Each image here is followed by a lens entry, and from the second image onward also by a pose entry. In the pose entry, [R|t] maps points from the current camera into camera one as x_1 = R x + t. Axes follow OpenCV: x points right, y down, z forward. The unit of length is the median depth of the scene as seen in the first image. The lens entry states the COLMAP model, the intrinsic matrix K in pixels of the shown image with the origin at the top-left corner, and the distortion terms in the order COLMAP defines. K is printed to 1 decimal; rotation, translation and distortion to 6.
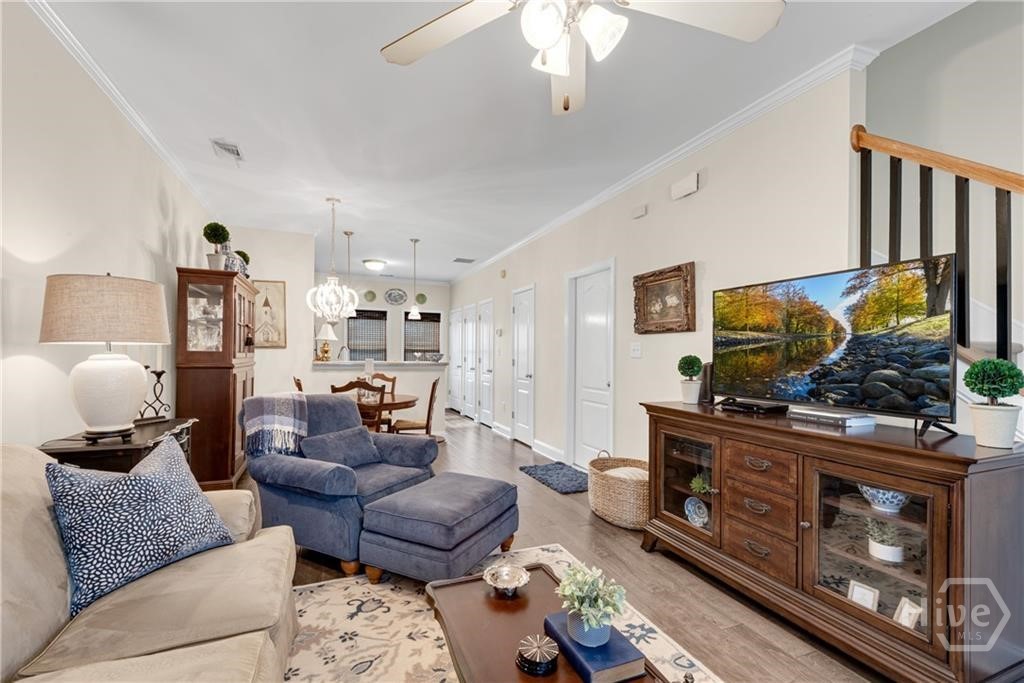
lens RADIAL K [[442.5, 0, 510.9], [0, 442.5, 351.0], [0, 0, 1]] dist [0.004336, 0.000285]
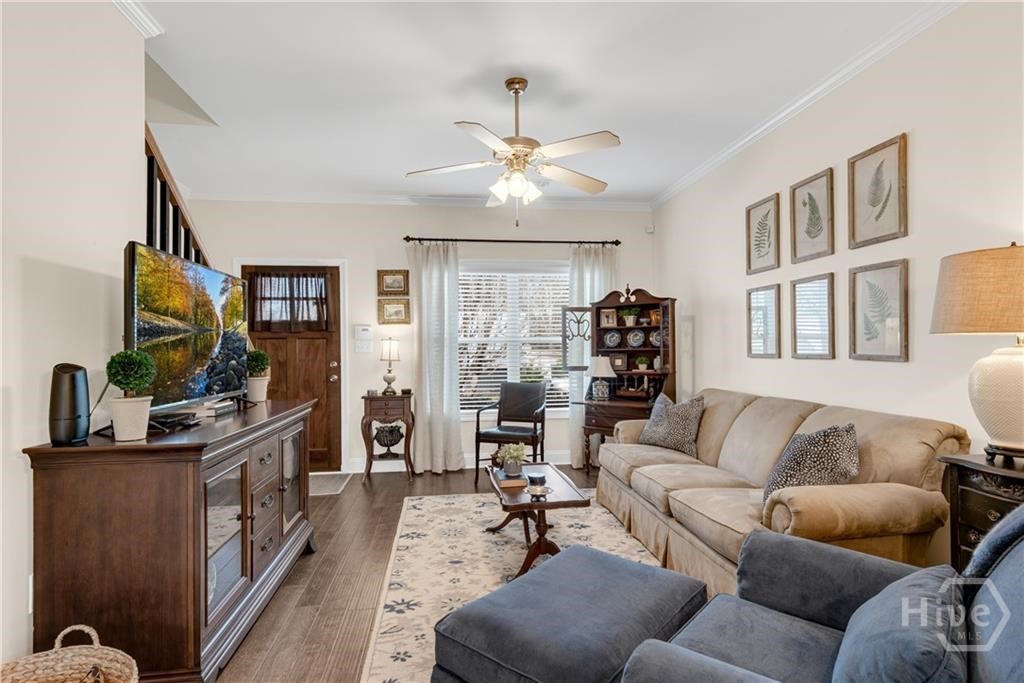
lens RADIAL K [[524.7, 0, 509.8], [0, 524.7, 347.9], [0, 0, 1]] dist [-0.004500, 0.000188]
pose [[-0.967292, -0.000063, 0.253666, -0.153160], [-0.001094, 0.999992, -0.003924, 0.005954], [-0.253663, -0.004073, -0.967284, 1.141379]]
